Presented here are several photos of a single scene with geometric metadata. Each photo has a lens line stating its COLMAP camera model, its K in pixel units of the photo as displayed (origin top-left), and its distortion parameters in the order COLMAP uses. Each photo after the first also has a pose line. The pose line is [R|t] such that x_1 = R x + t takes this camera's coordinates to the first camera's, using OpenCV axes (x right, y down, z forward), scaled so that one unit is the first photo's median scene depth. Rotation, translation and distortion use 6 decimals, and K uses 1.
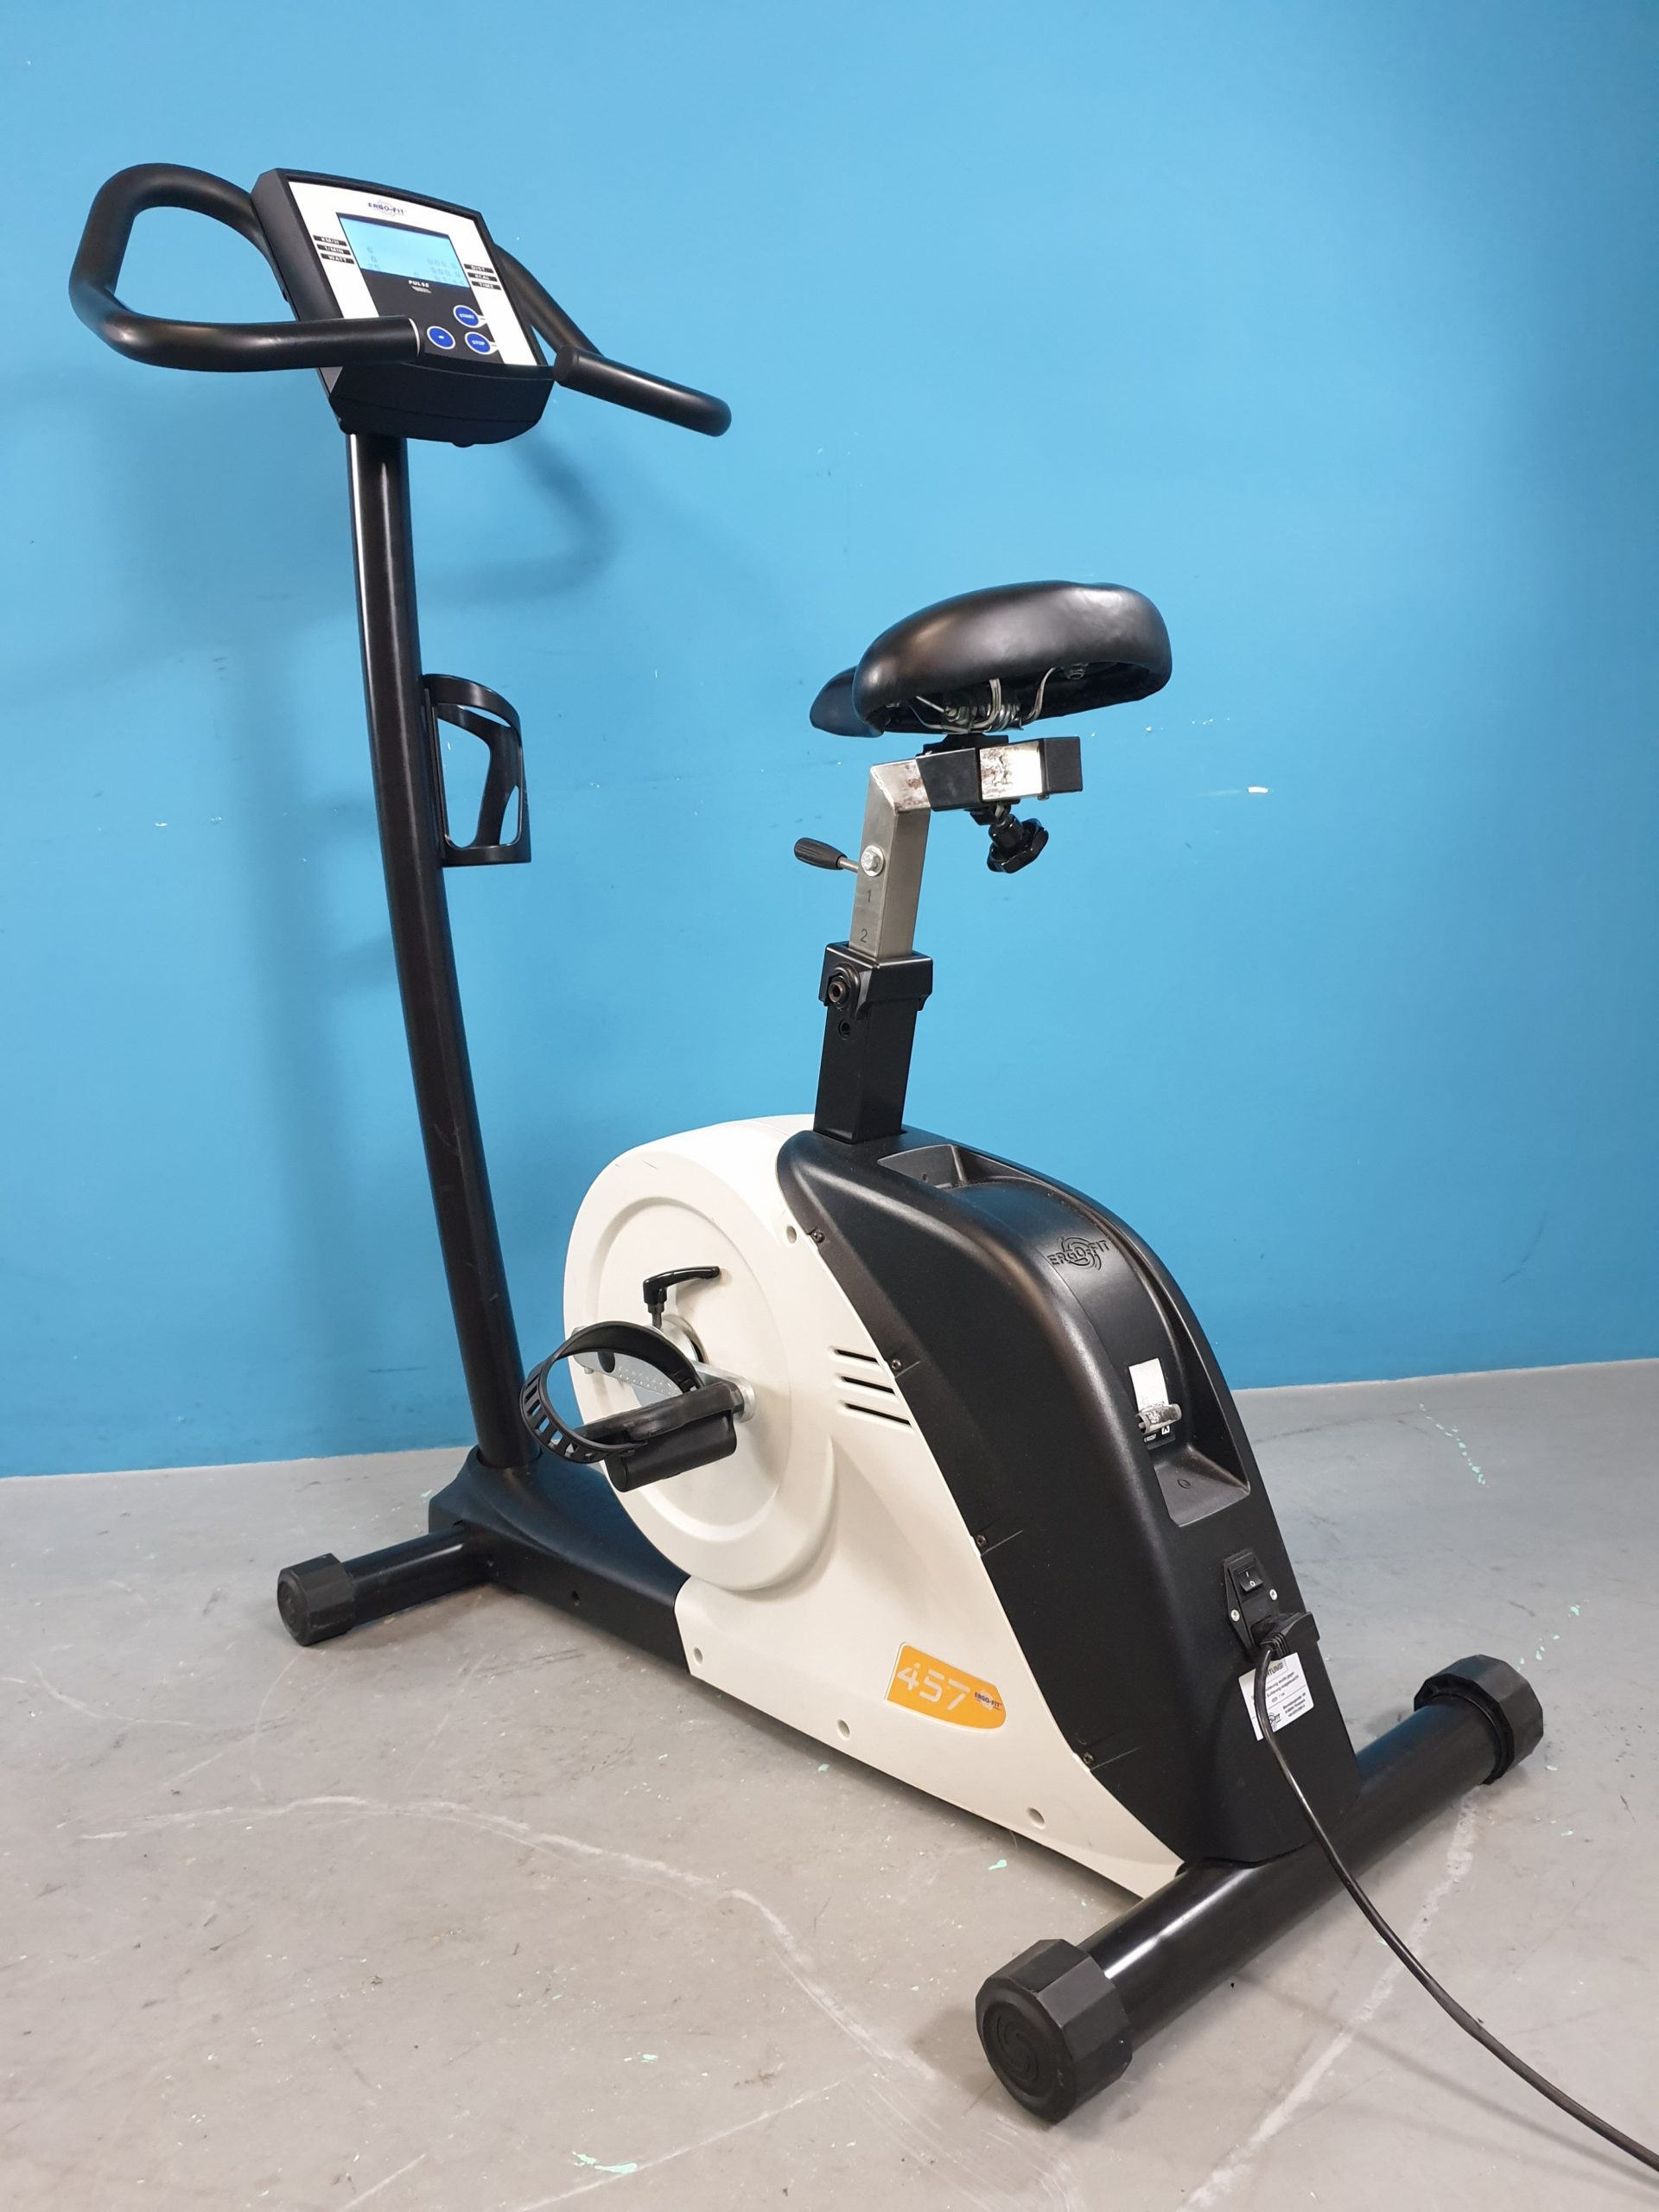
lens RADIAL K [[1768.9, 0, 829.5], [0, 1768.9, 1106.0], [0, 0, 1]] dist [-0.031682, 0.073942]
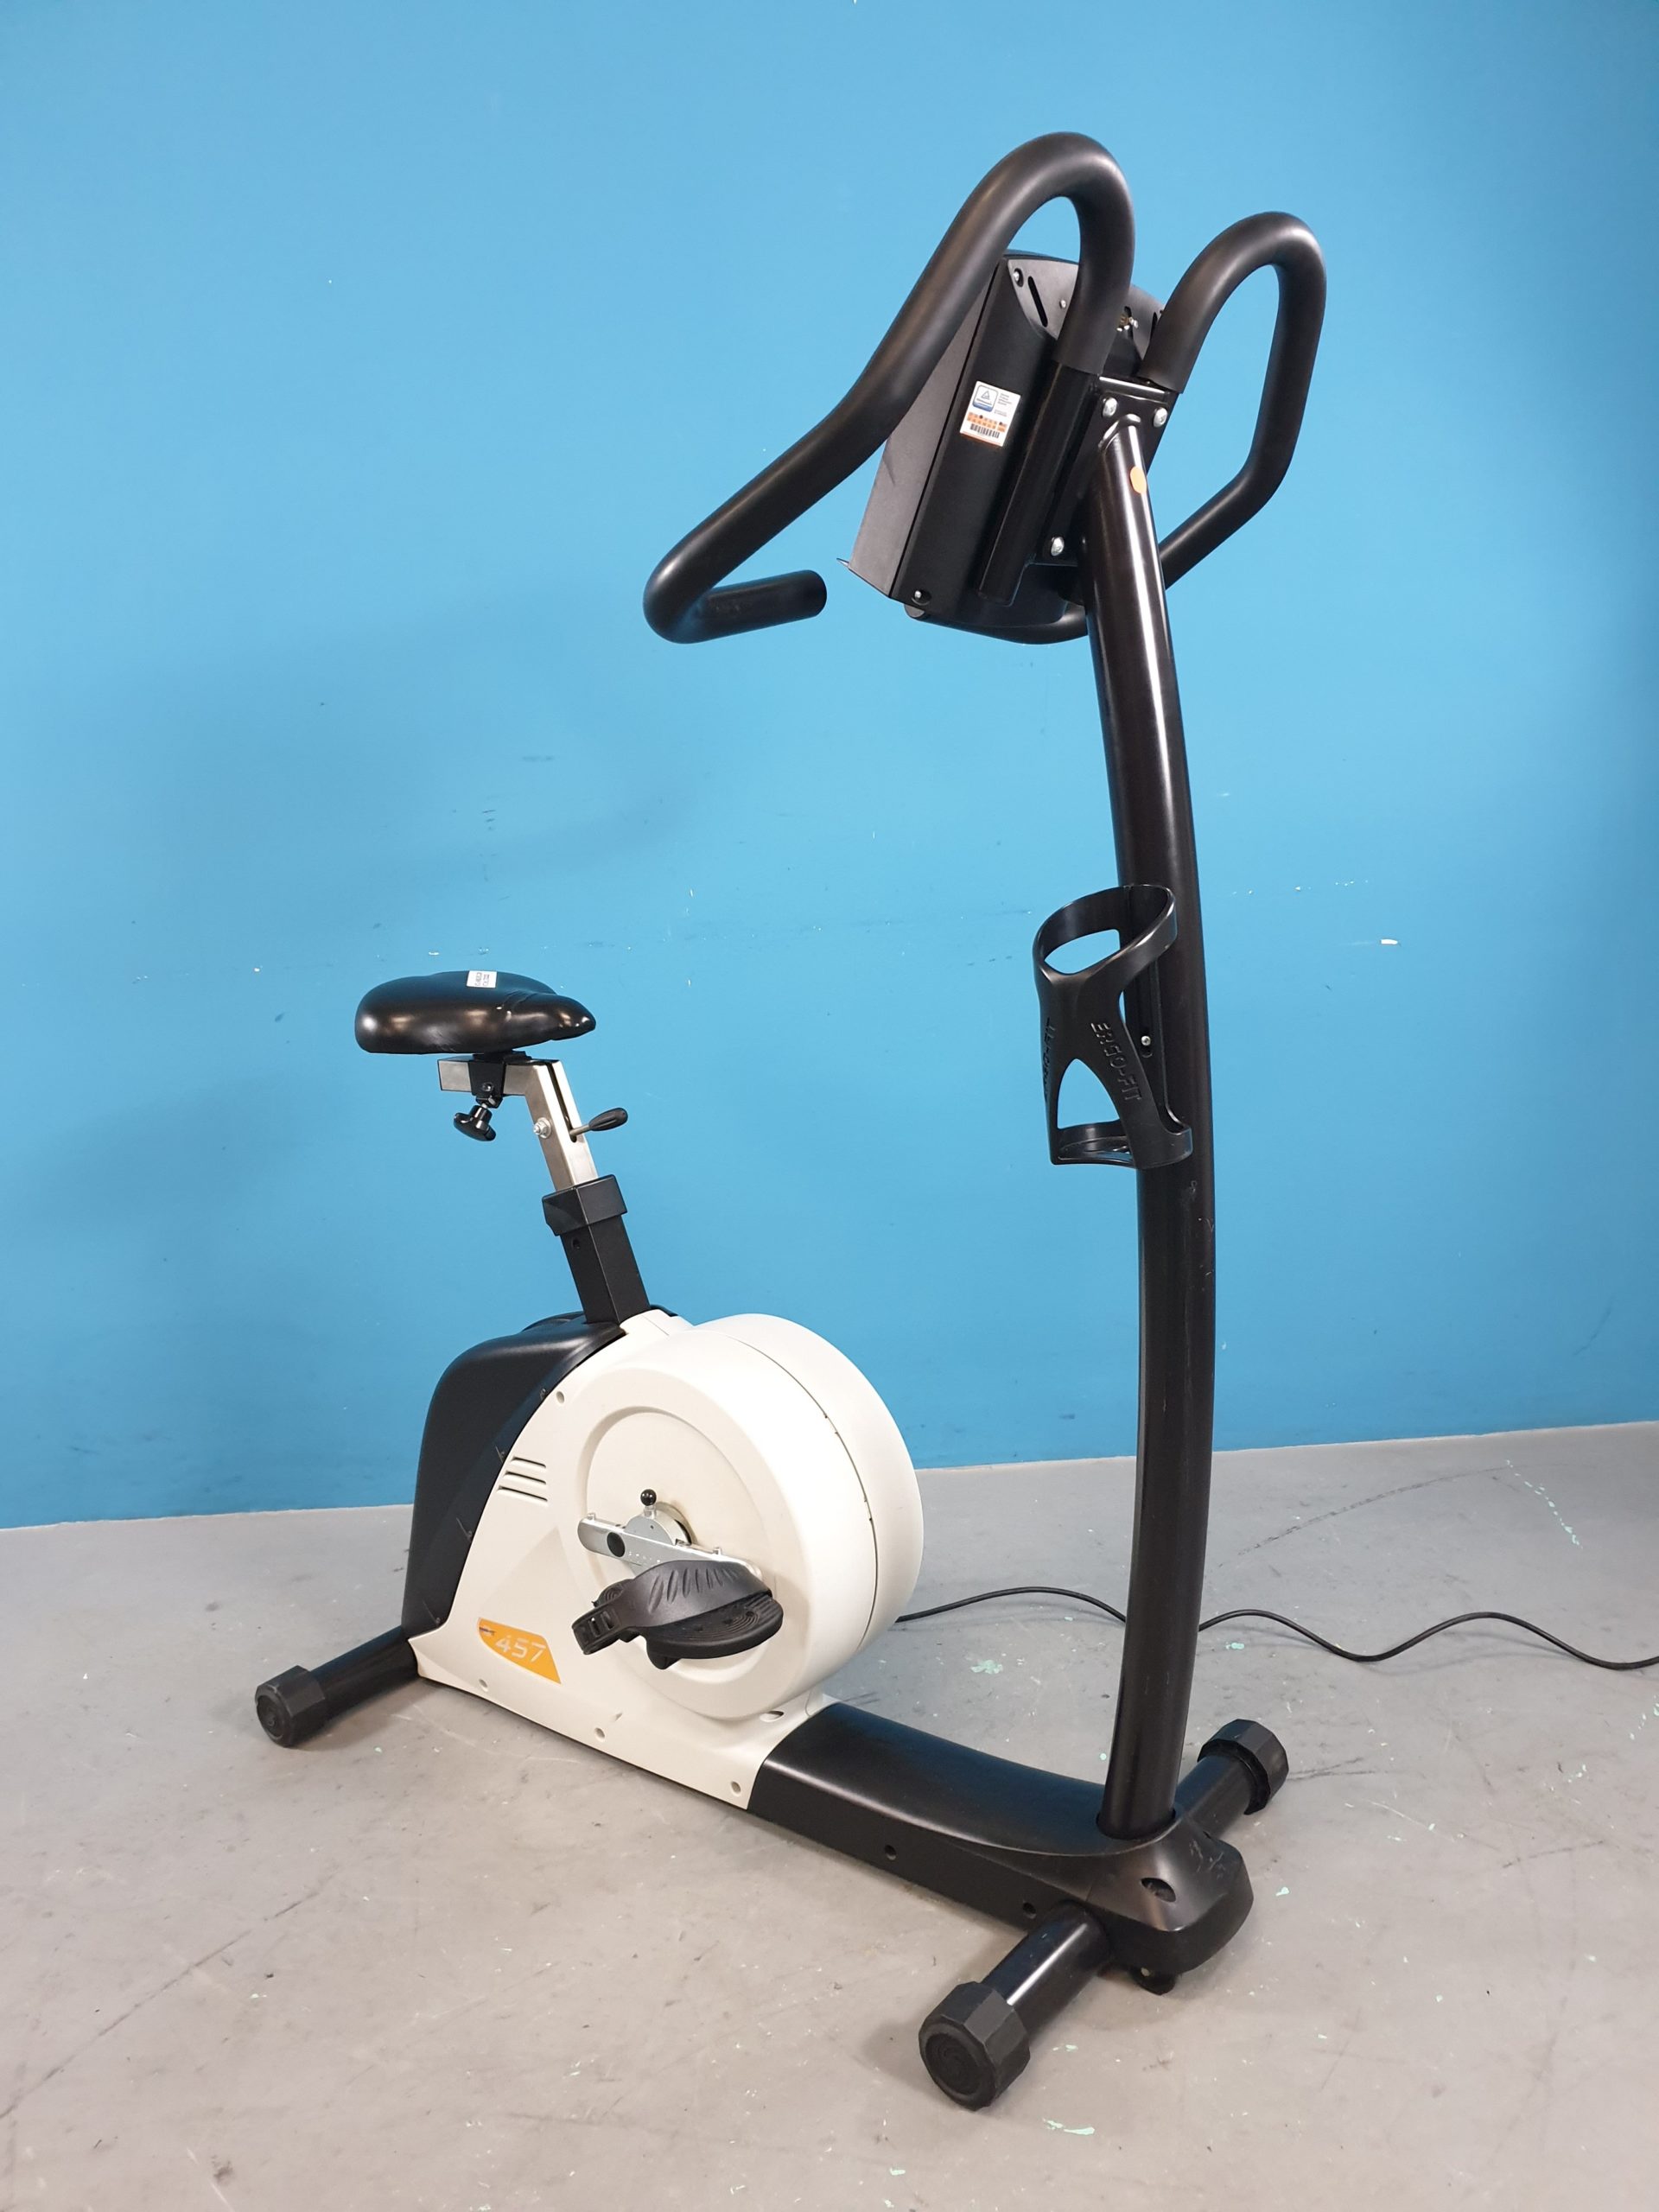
lens RADIAL K [[1768.9, 0, 829.5], [0, 1768.9, 1106.0], [0, 0, 1]] dist [-0.031682, 0.073942]
pose [[0.999119, 0.009455, 0.040884, -0.304144], [-0.011801, 0.998275, 0.057520, -0.232744], [-0.040270, -0.057952, 0.997507, -0.277435]]
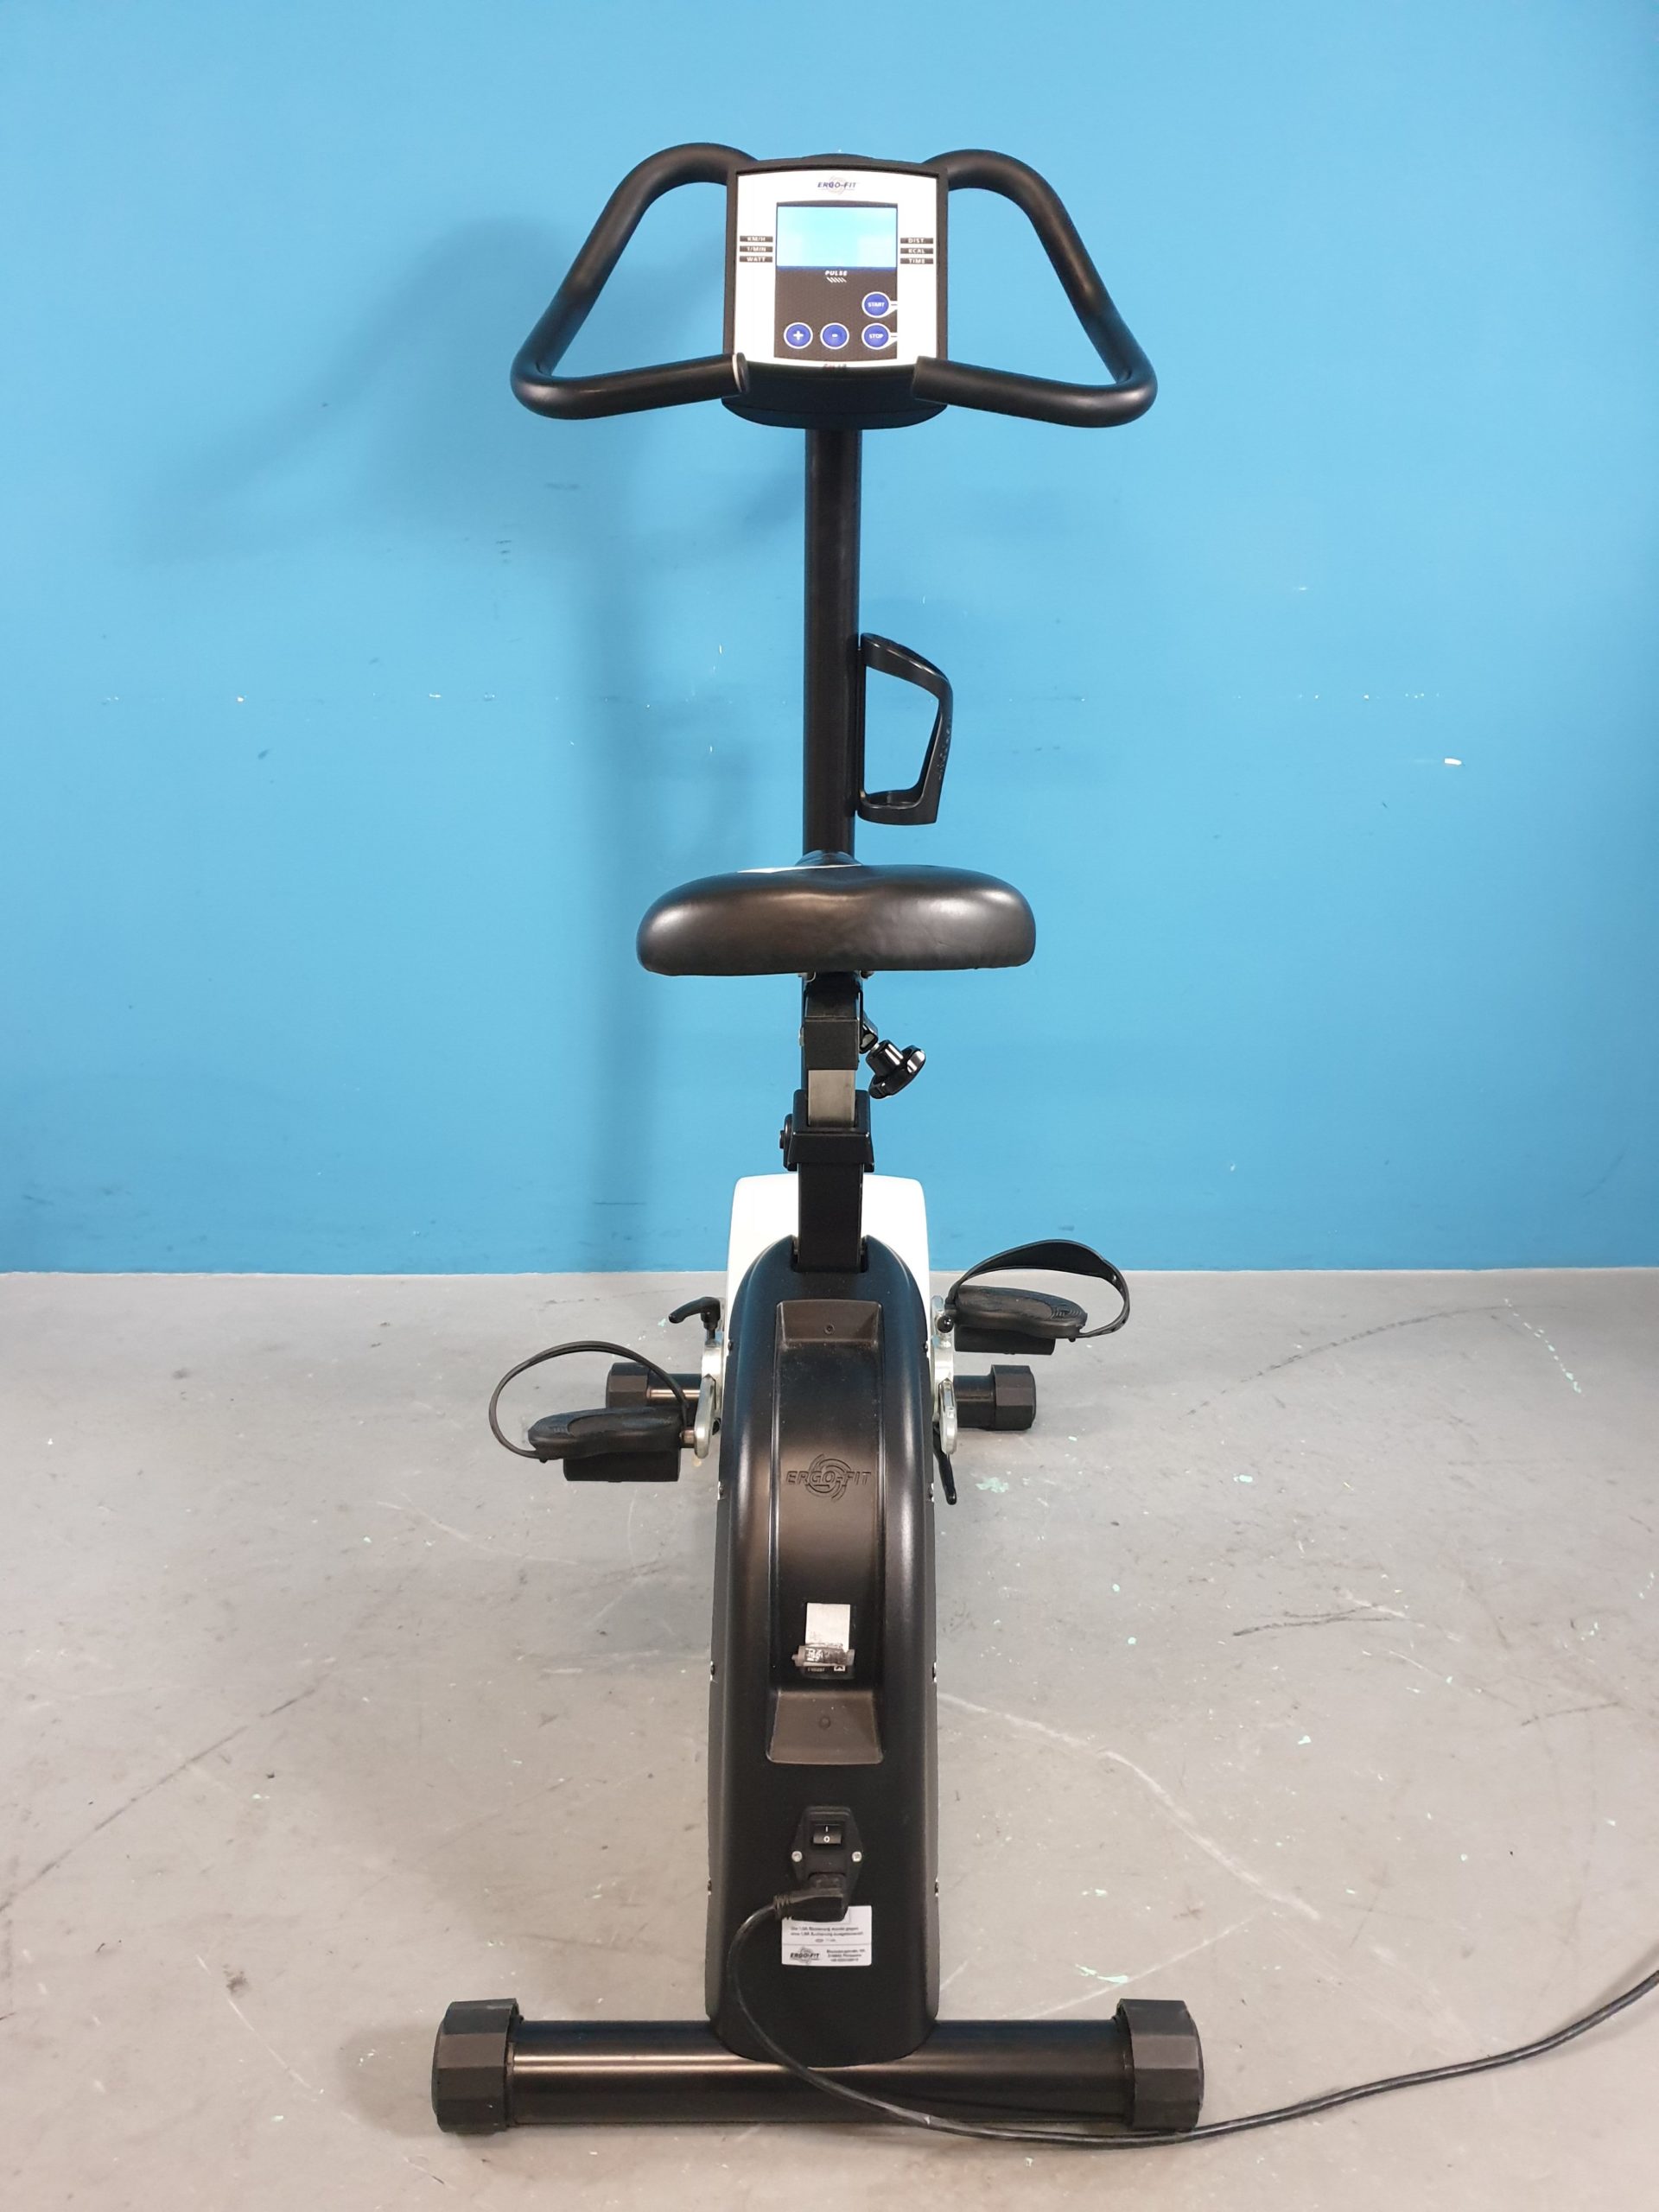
lens RADIAL K [[1768.9, 0, 829.5], [0, 1768.9, 1106.0], [0, 0, 1]] dist [-0.031682, 0.073942]
pose [[0.993154, 0.066789, 0.095838, -0.414337], [-0.084431, 0.977403, 0.193791, -0.259059], [-0.080729, -0.200556, 0.976350, -0.165365]]
